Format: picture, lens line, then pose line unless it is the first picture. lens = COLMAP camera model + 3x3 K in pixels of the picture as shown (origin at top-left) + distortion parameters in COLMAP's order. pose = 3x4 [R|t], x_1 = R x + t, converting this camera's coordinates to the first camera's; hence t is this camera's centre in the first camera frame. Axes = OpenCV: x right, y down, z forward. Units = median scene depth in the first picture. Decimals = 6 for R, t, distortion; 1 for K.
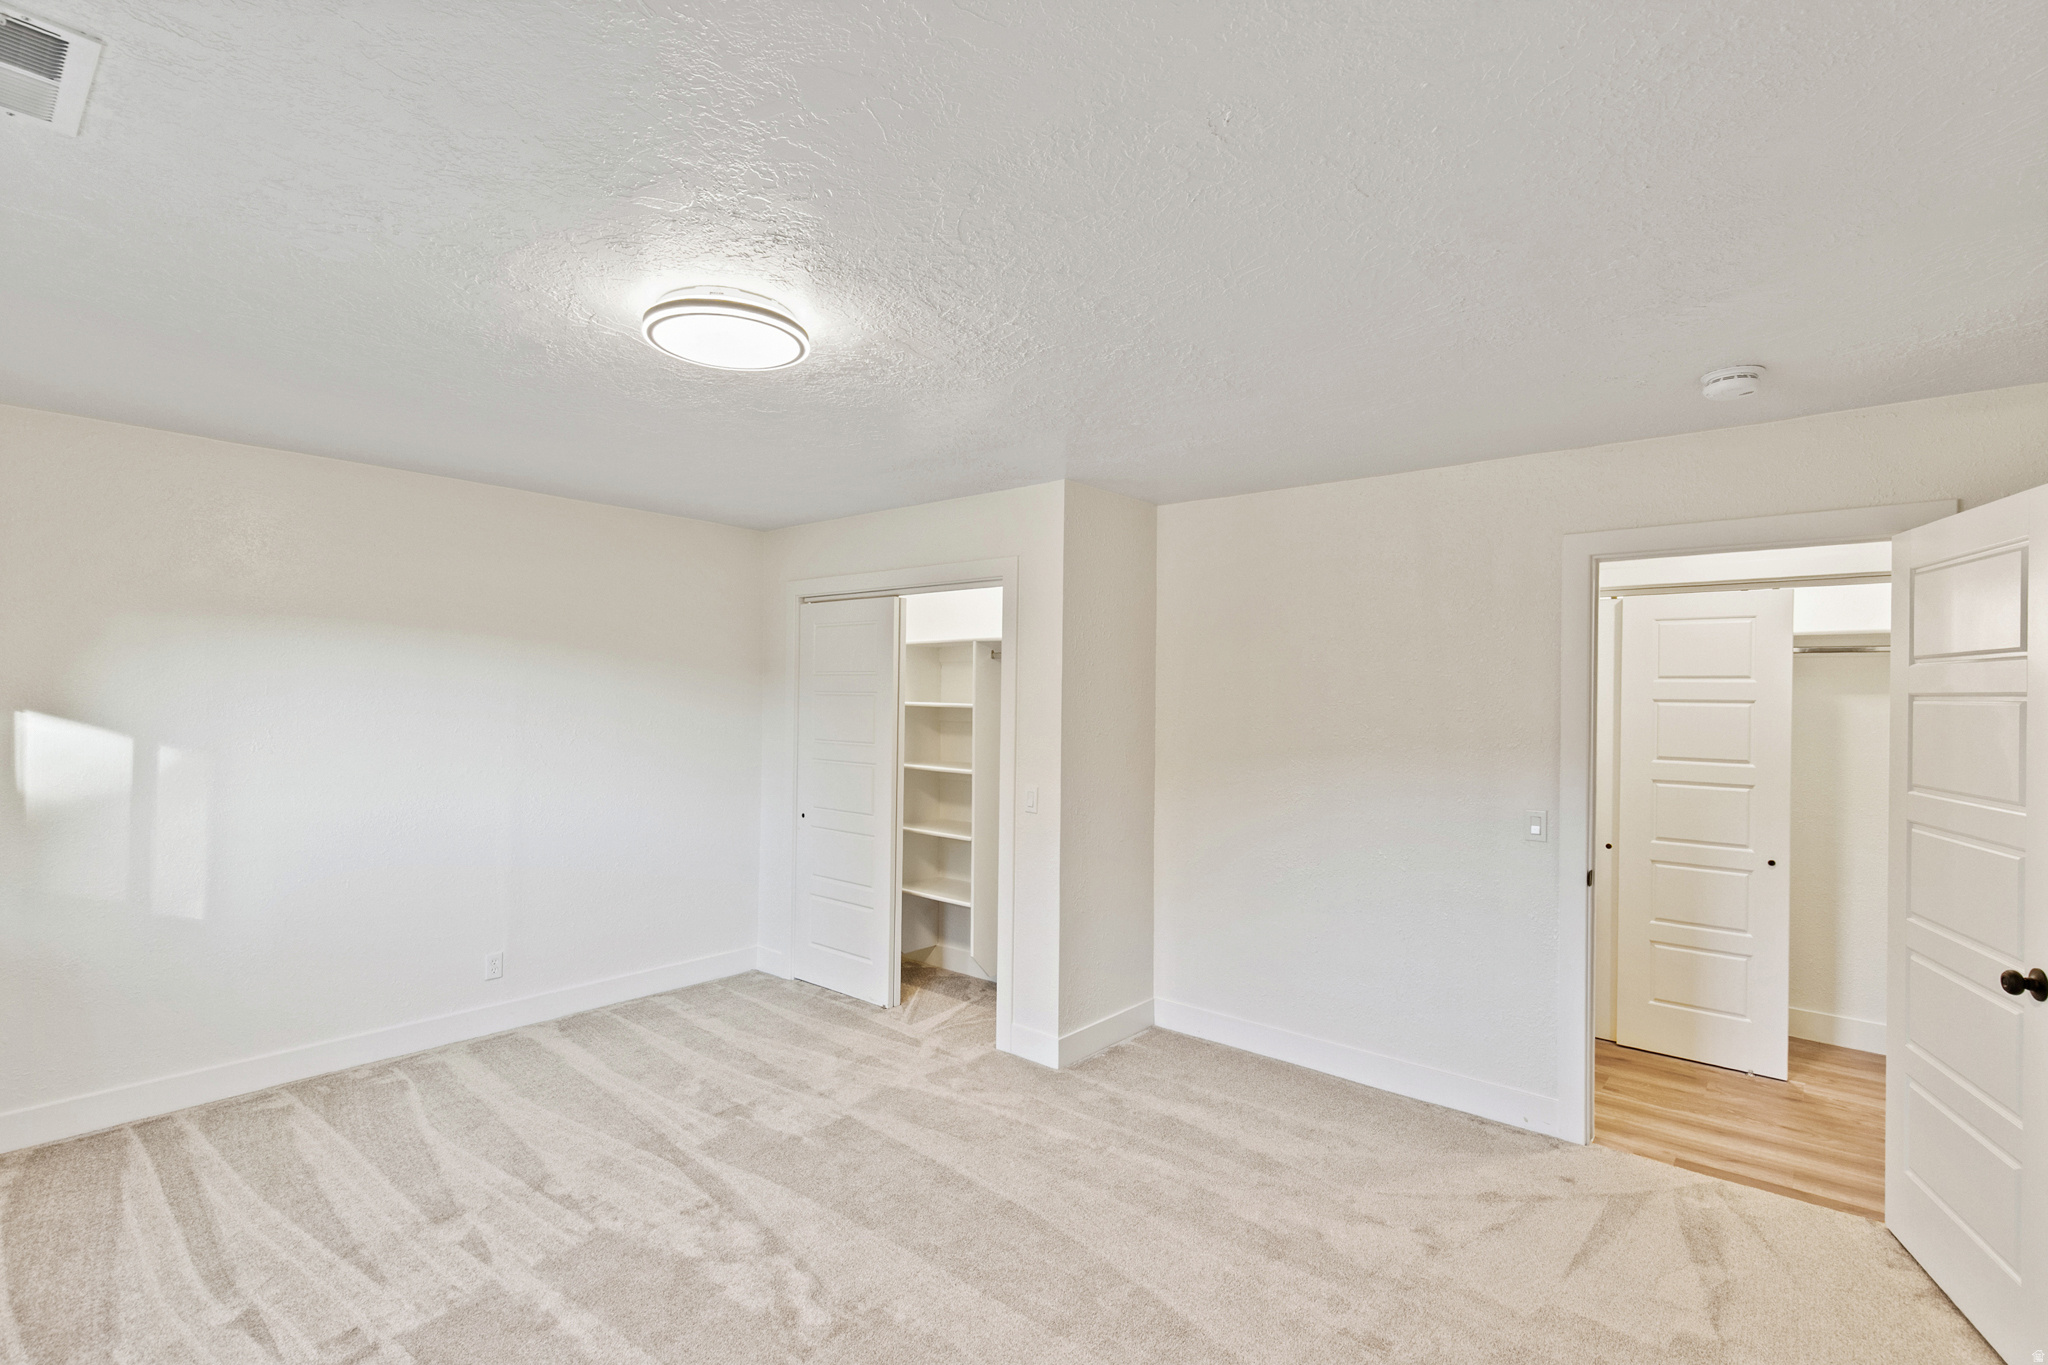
lens RADIAL K [[942.0, 0, 1029.2], [0, 942.0, 703.3], [0, 0, 1]] dist [0.008883, -0.000020]
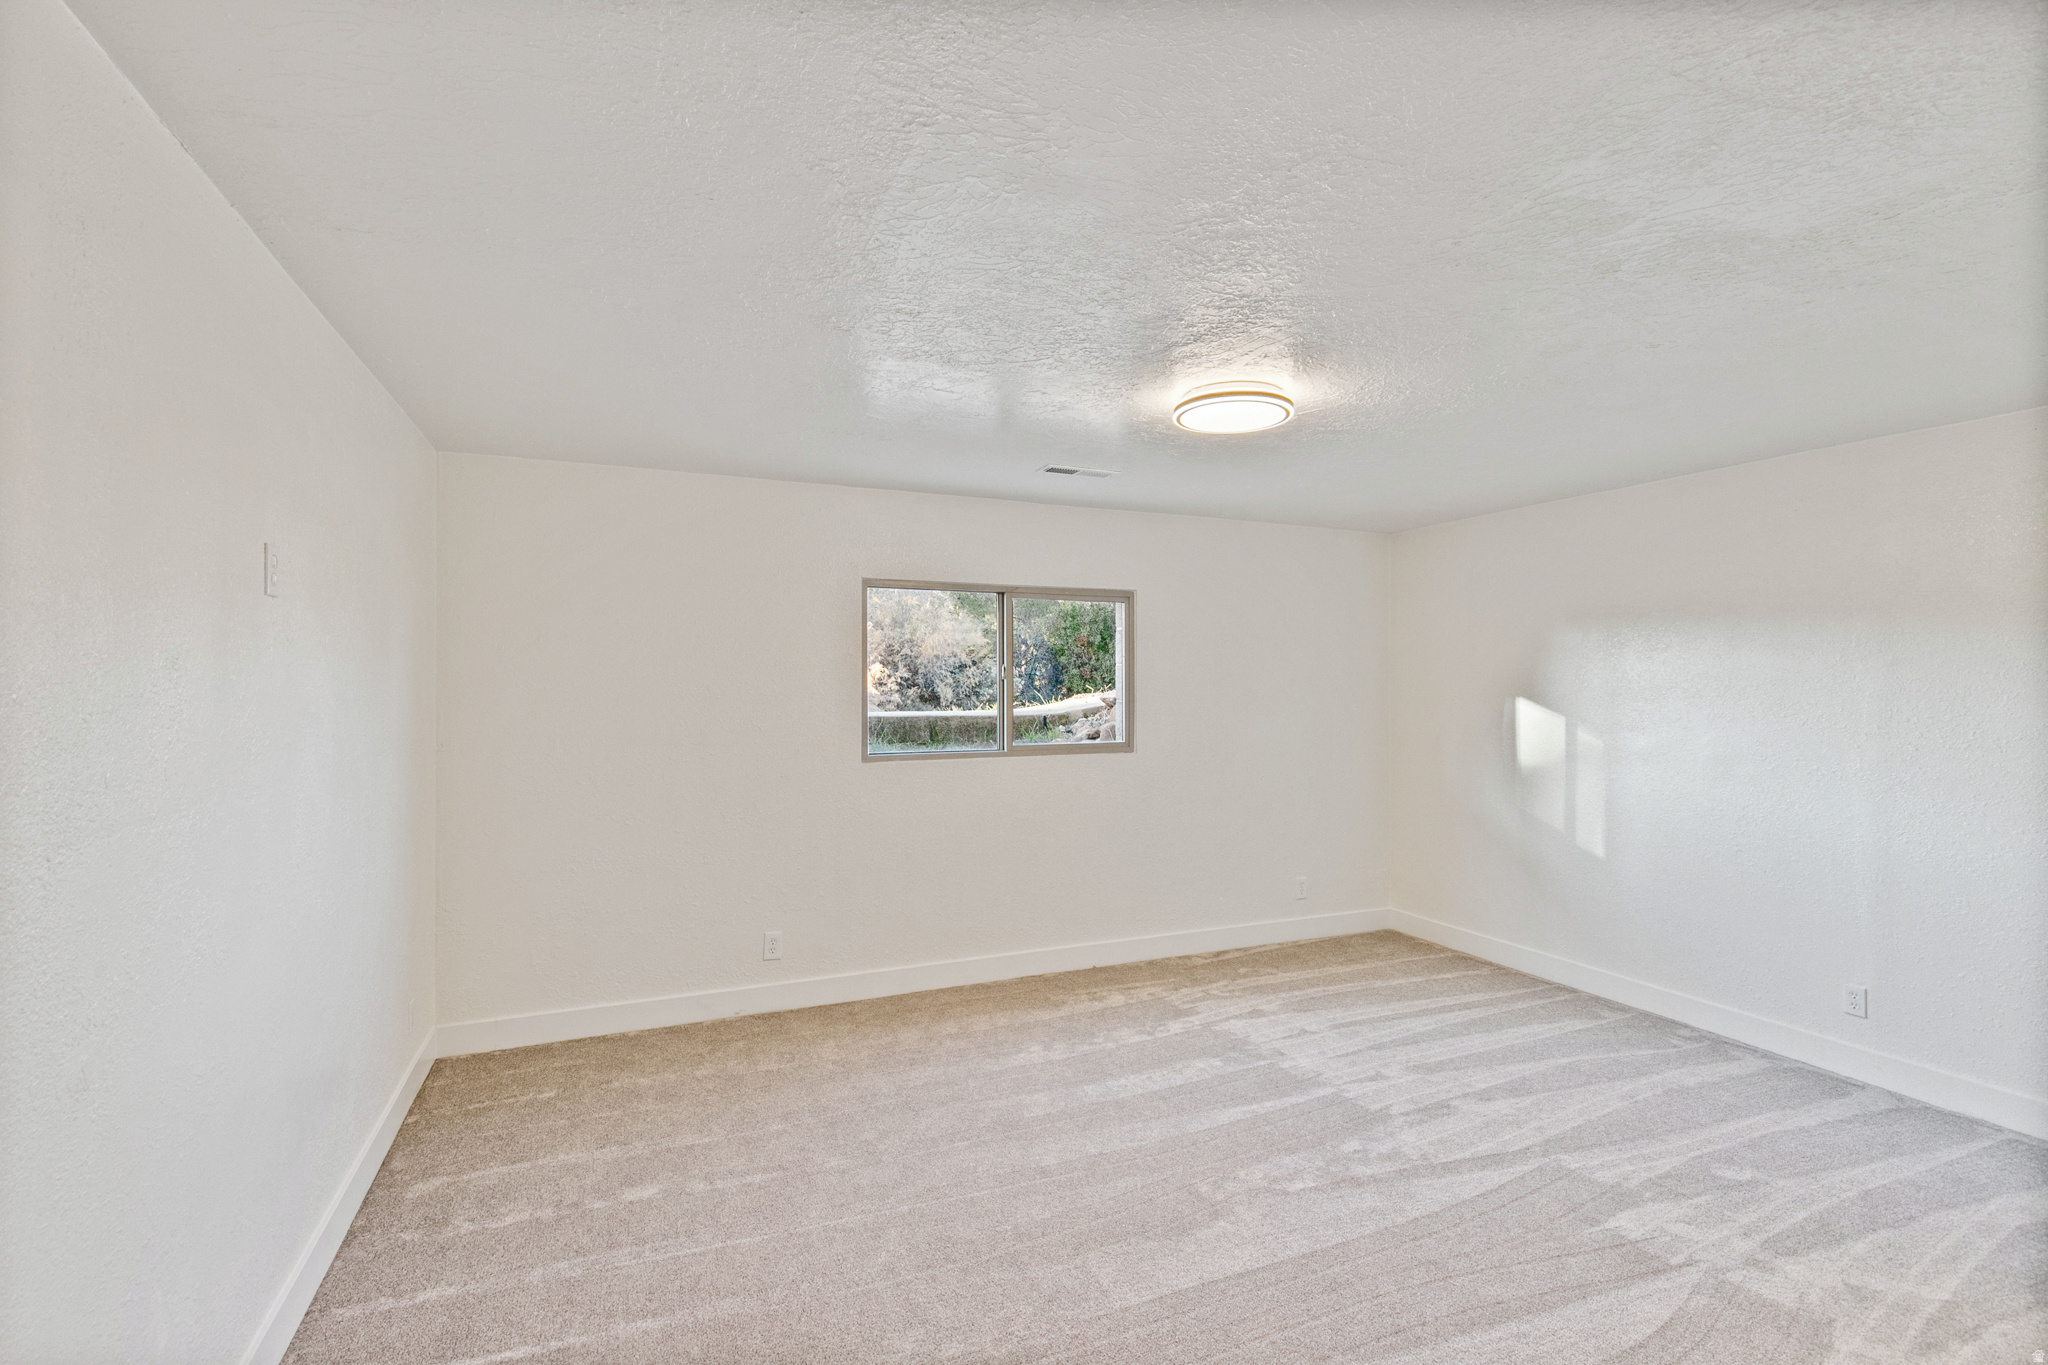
lens RADIAL K [[942.0, 0, 1029.2], [0, 942.0, 703.3], [0, 0, 1]] dist [0.008883, -0.000020]
pose [[-0.451985, 0.002426, -0.892022, 0.673470], [-0.010255, 0.999916, 0.007916, 0.011256], [0.891966, 0.012726, -0.451922, 0.893060]]
